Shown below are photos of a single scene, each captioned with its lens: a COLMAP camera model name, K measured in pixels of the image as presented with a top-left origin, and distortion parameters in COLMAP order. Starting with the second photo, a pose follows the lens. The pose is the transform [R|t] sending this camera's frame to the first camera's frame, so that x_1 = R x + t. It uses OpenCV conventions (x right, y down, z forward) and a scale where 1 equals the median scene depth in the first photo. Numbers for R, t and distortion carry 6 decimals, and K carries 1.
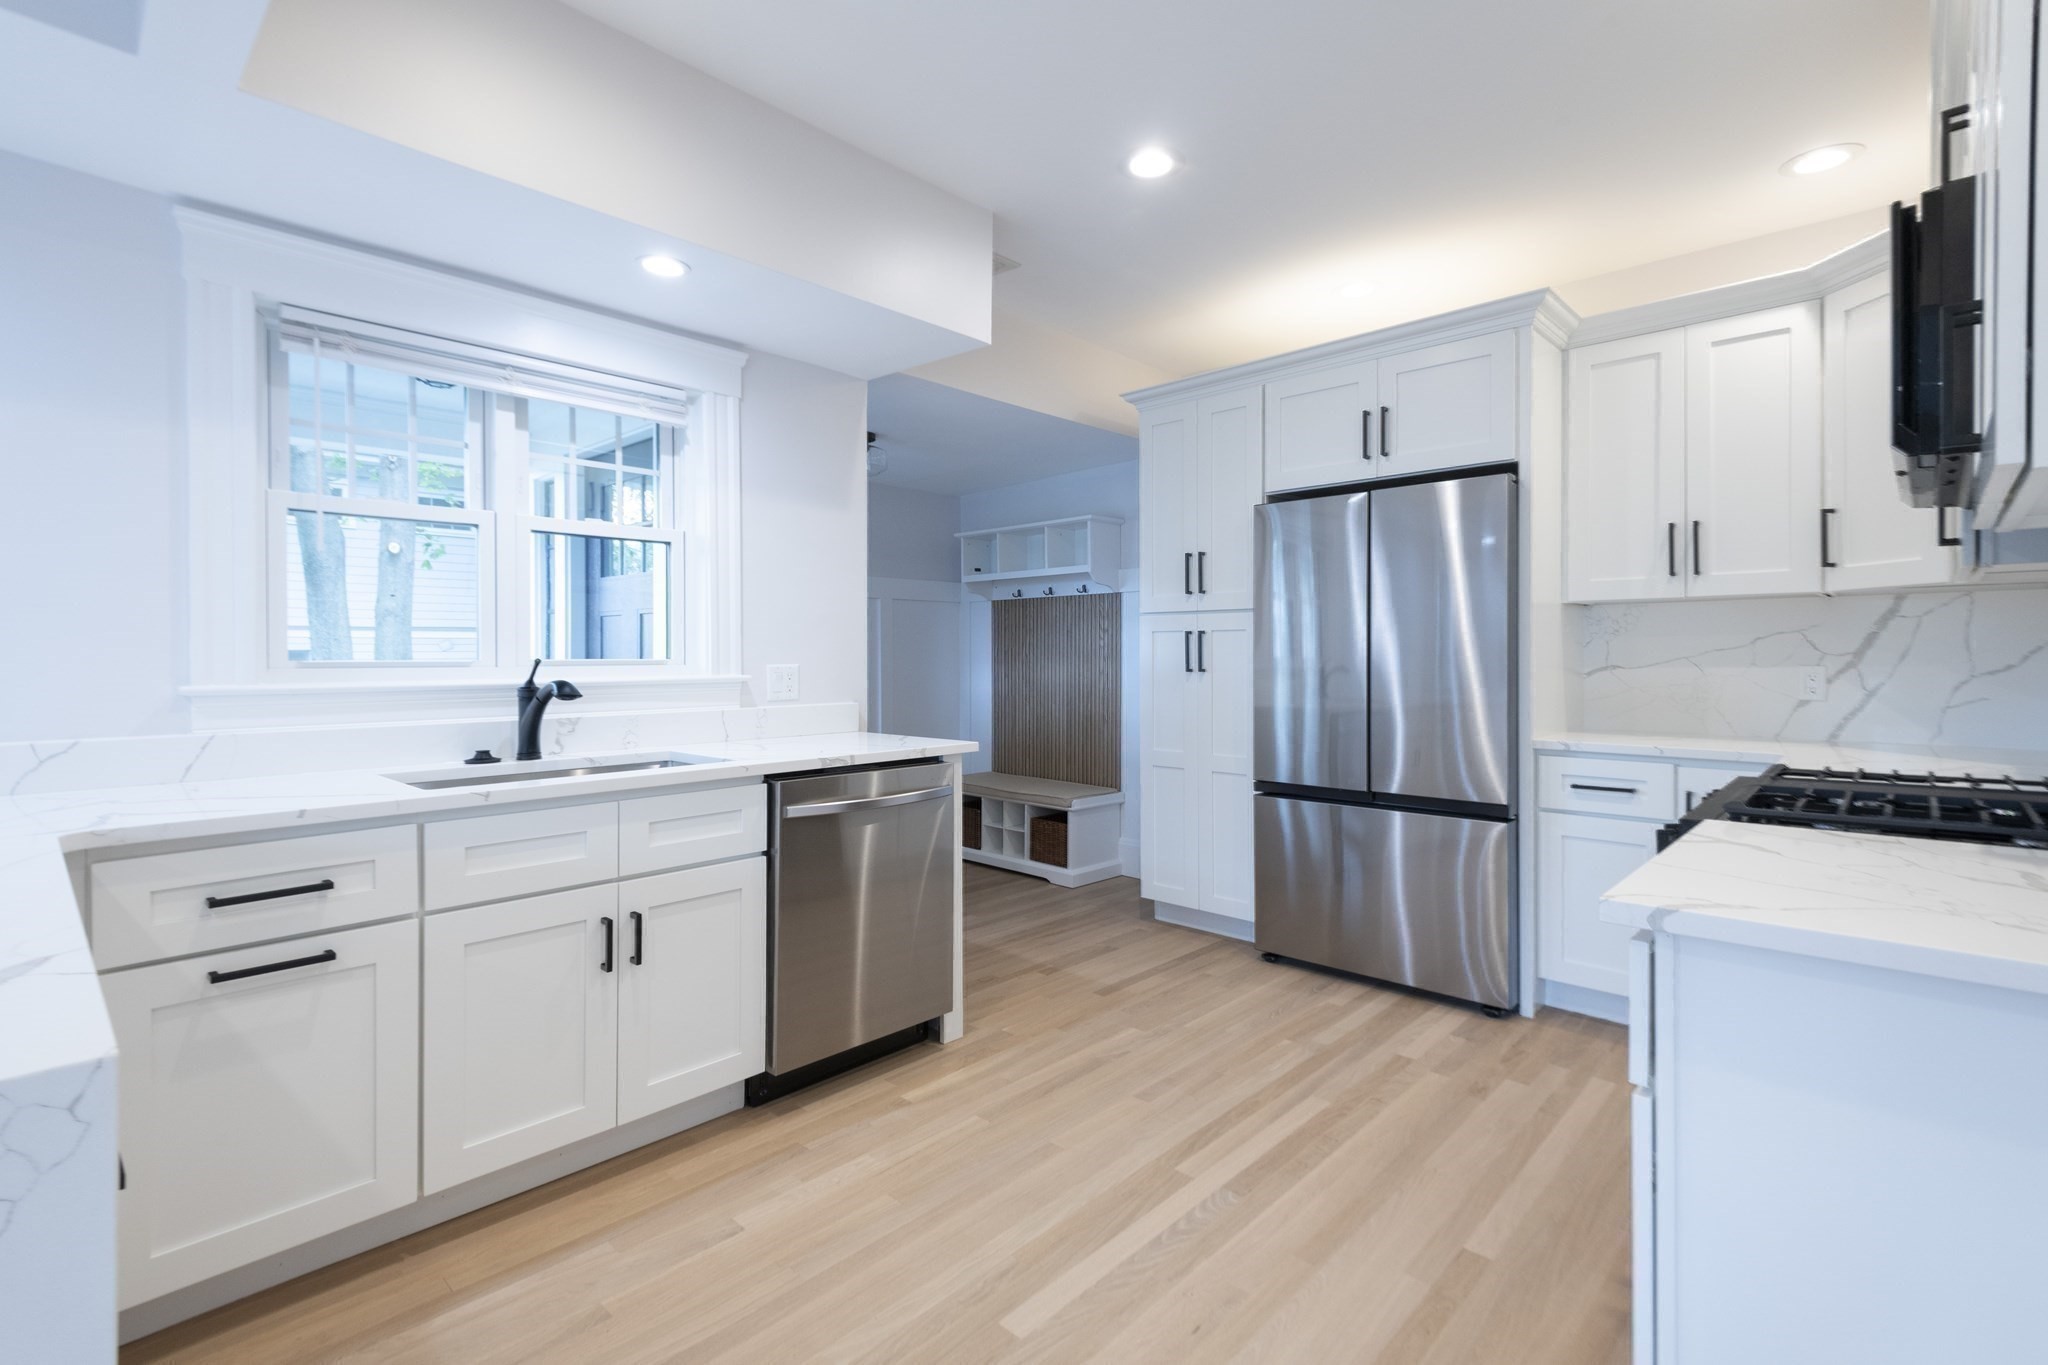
lens RADIAL K [[929.6, 0, 1025.8], [0, 929.6, 662.2], [0, 0, 1]] dist [0.002763, -0.001118]
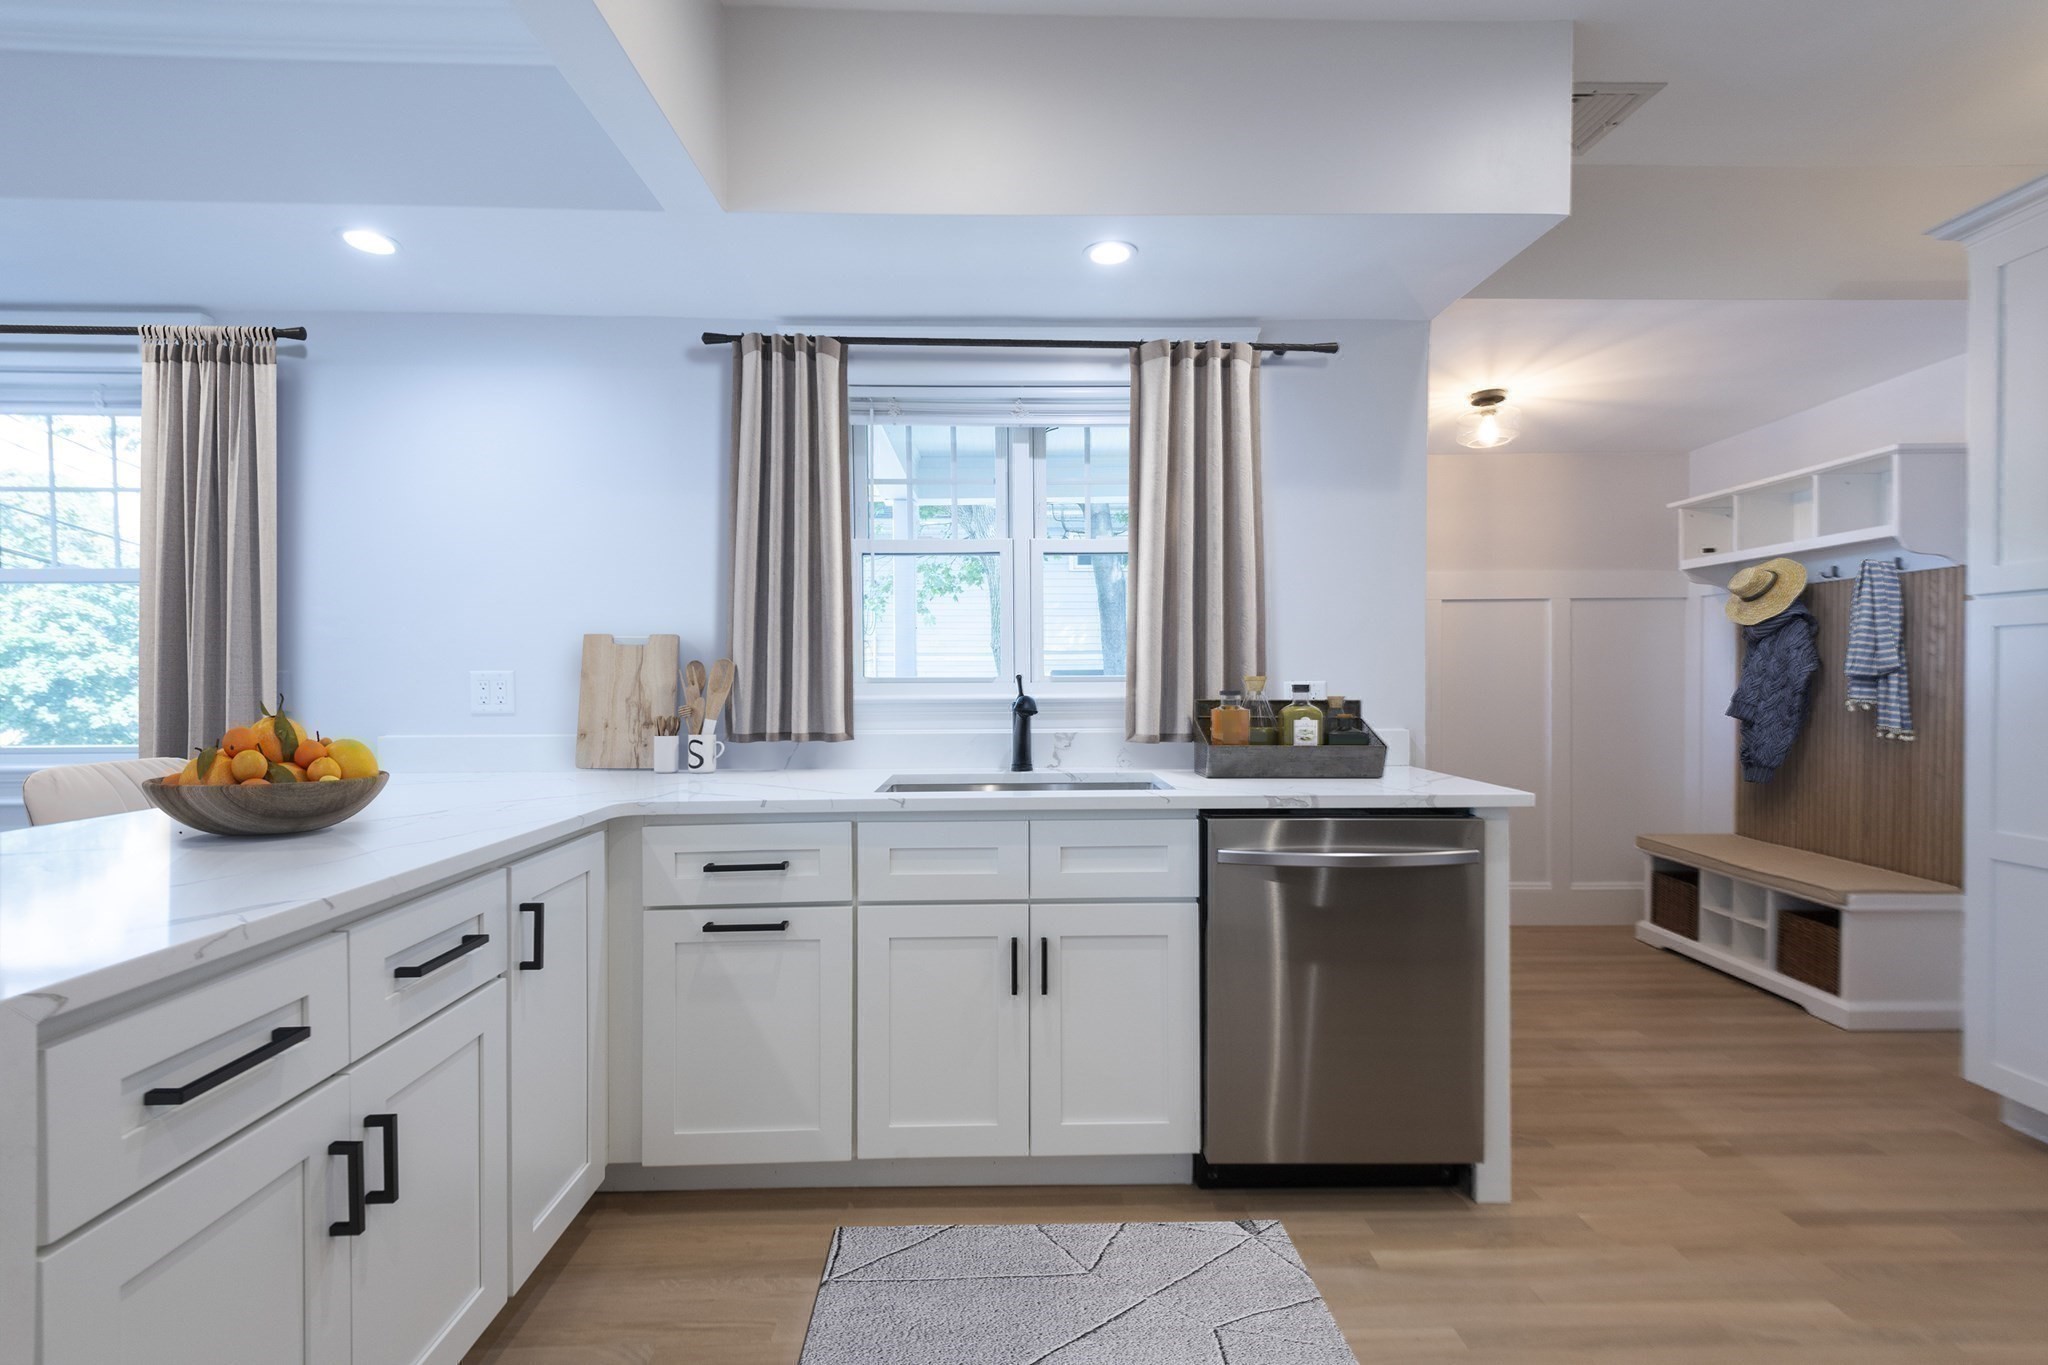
lens RADIAL K [[930.9, 0, 1030.4], [0, 930.9, 683.7], [0, 0, 1]] dist [0.002907, -0.000911]
pose [[0.702268, 0.005354, -0.711893, 0.175437], [-0.001951, 0.999982, 0.005596, 0.001129], [0.711910, -0.002541, 0.702266, 0.228412]]
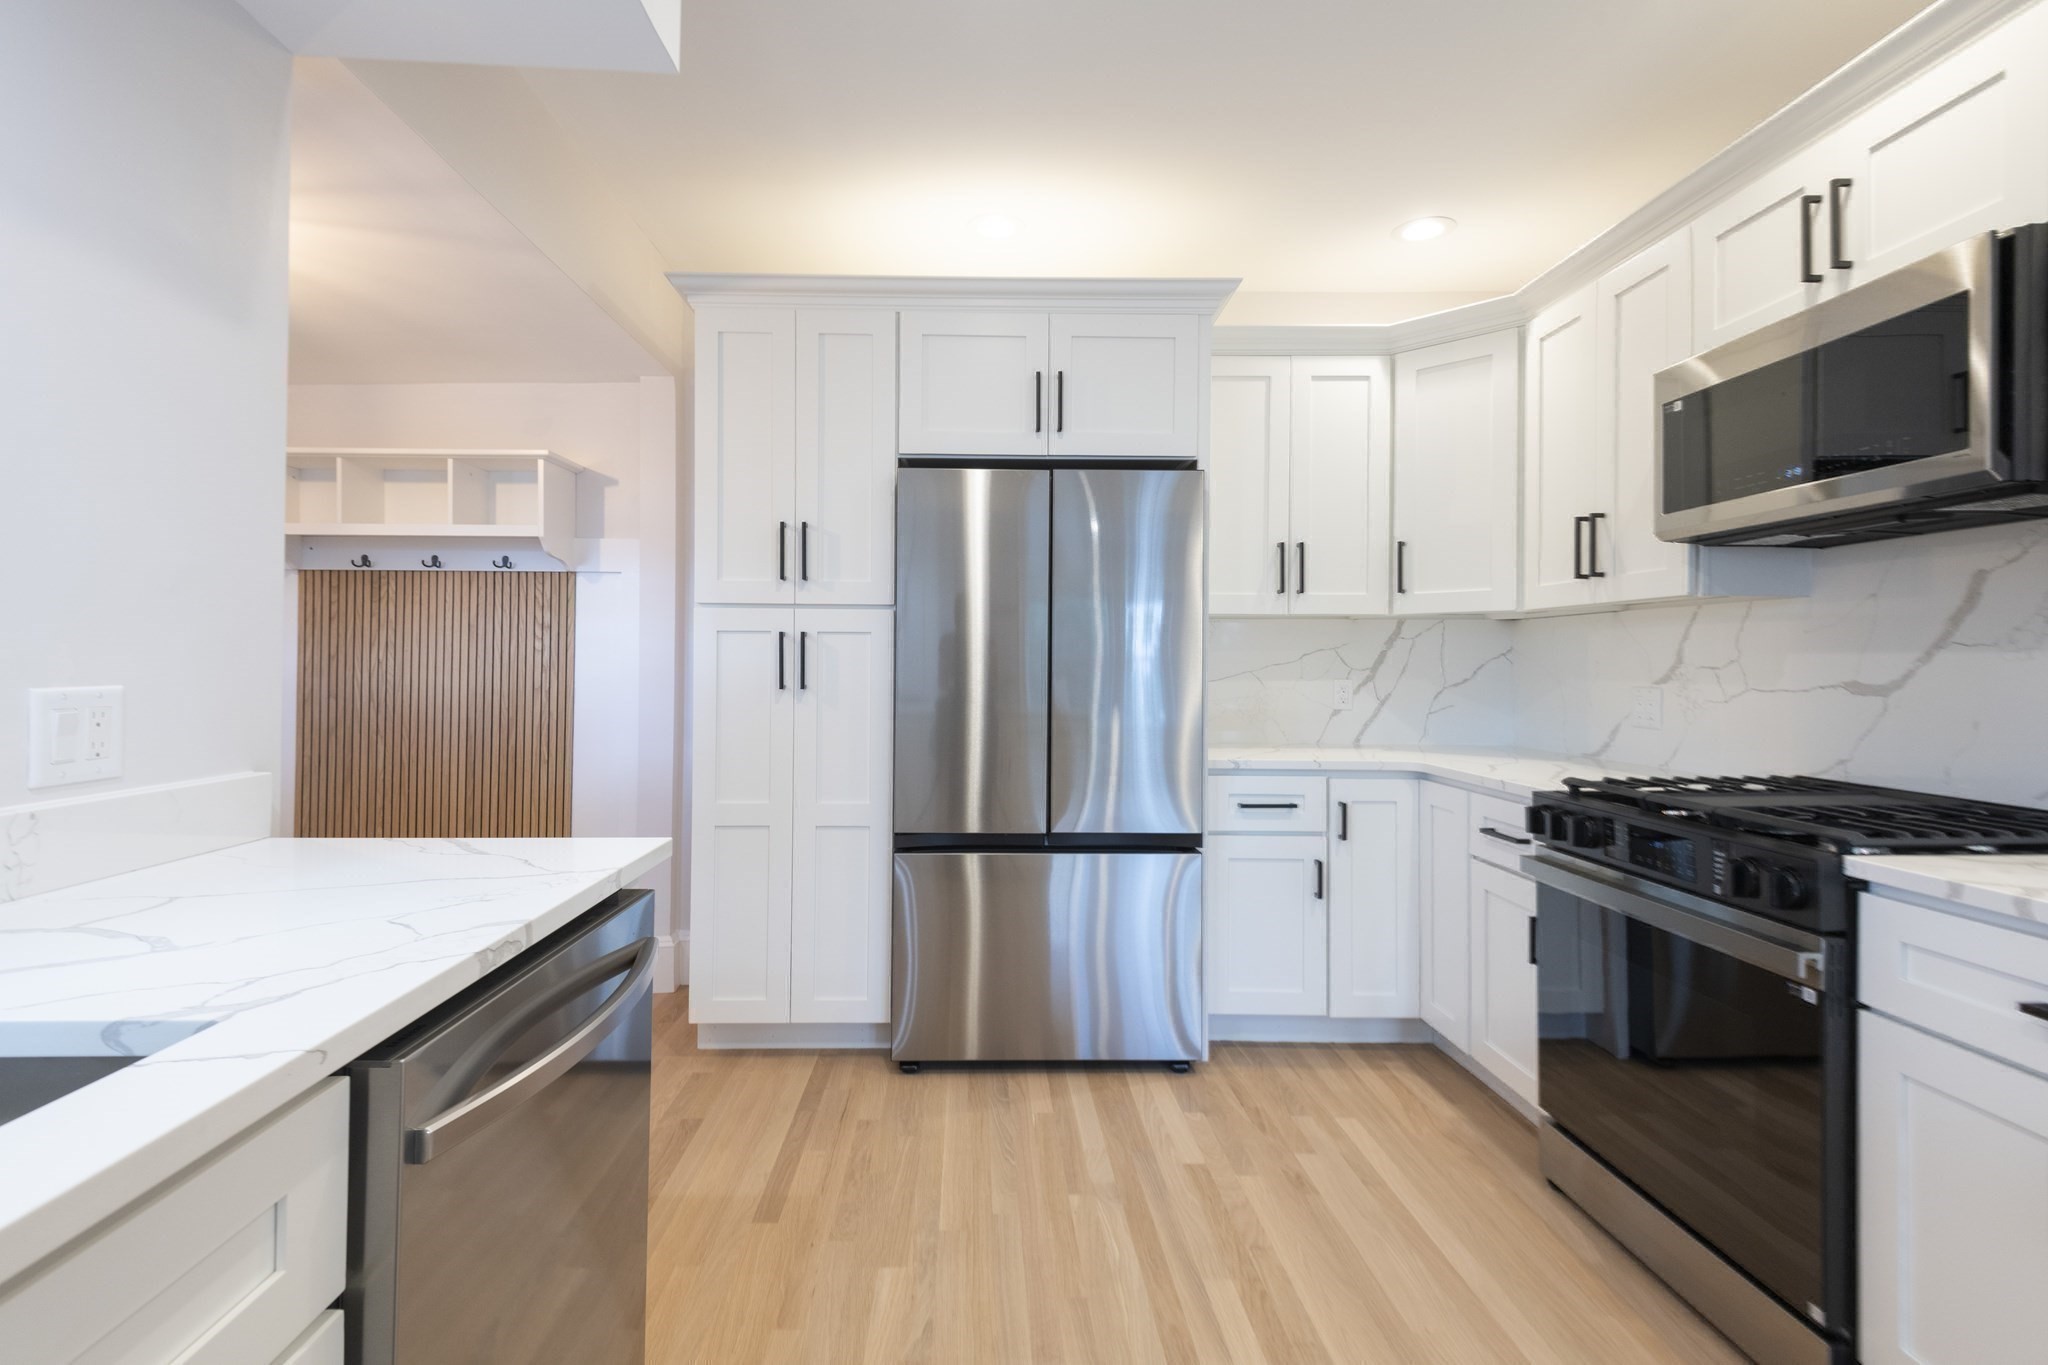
lens RADIAL K [[934.1, 0, 983.2], [0, 934.1, 658.9], [0, 0, 1]] dist [0.020310, -0.000300]
pose [[0.715749, 0.011018, 0.698271, -0.278402], [-0.003284, 0.999918, -0.012411, -0.005501], [-0.698350, 0.006590, 0.715726, 0.496197]]
